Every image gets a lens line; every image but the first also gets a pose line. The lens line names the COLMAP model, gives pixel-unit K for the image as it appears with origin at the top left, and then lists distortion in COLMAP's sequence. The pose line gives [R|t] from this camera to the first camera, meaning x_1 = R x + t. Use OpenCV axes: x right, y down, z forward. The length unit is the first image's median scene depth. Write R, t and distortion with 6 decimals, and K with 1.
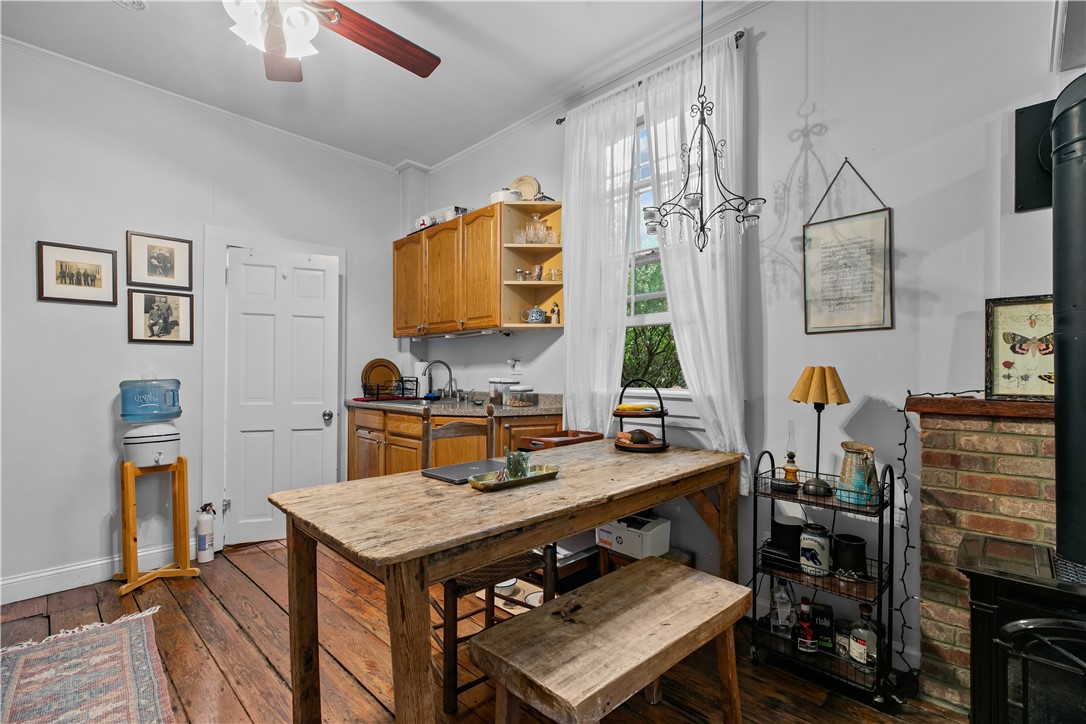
lens RADIAL K [[489.6, 0, 550.5], [0, 489.6, 372.8], [0, 0, 1]] dist [0.002307, -0.000458]
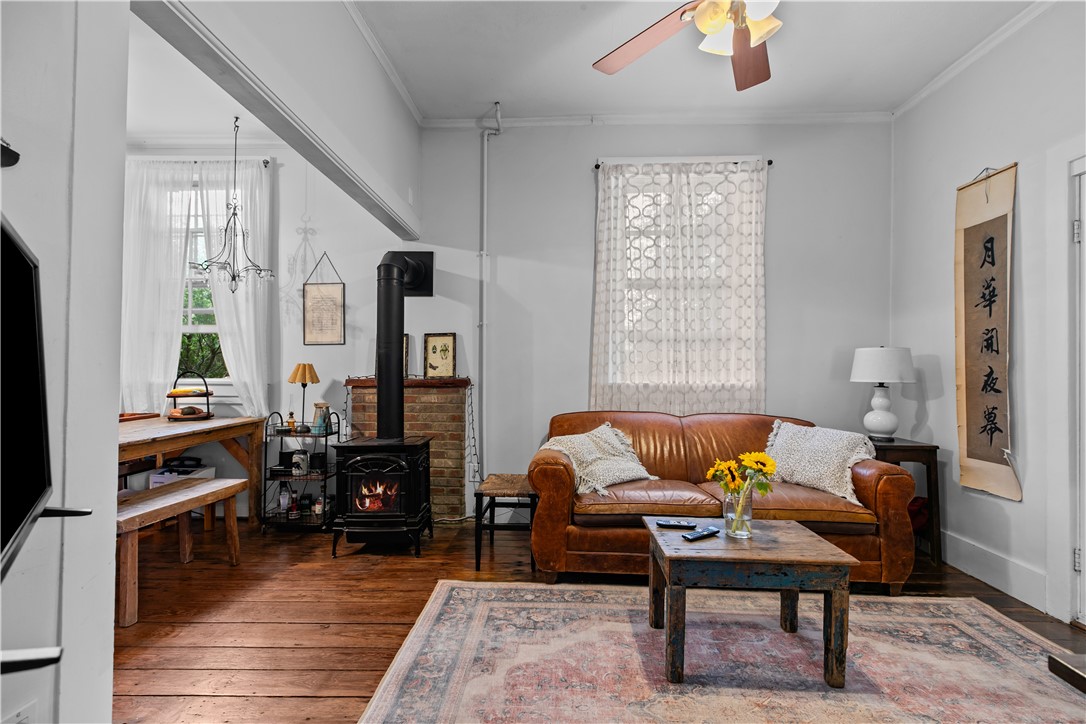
lens RADIAL K [[483.0, 0, 551.7], [0, 483.0, 359.5], [0, 0, 1]] dist [0.000876, -0.000012]
pose [[0.730941, 0.012230, 0.682331, -0.012306], [-0.000133, 0.999842, -0.017778, 0.003630], [-0.682441, 0.012904, 0.730827, -0.809839]]
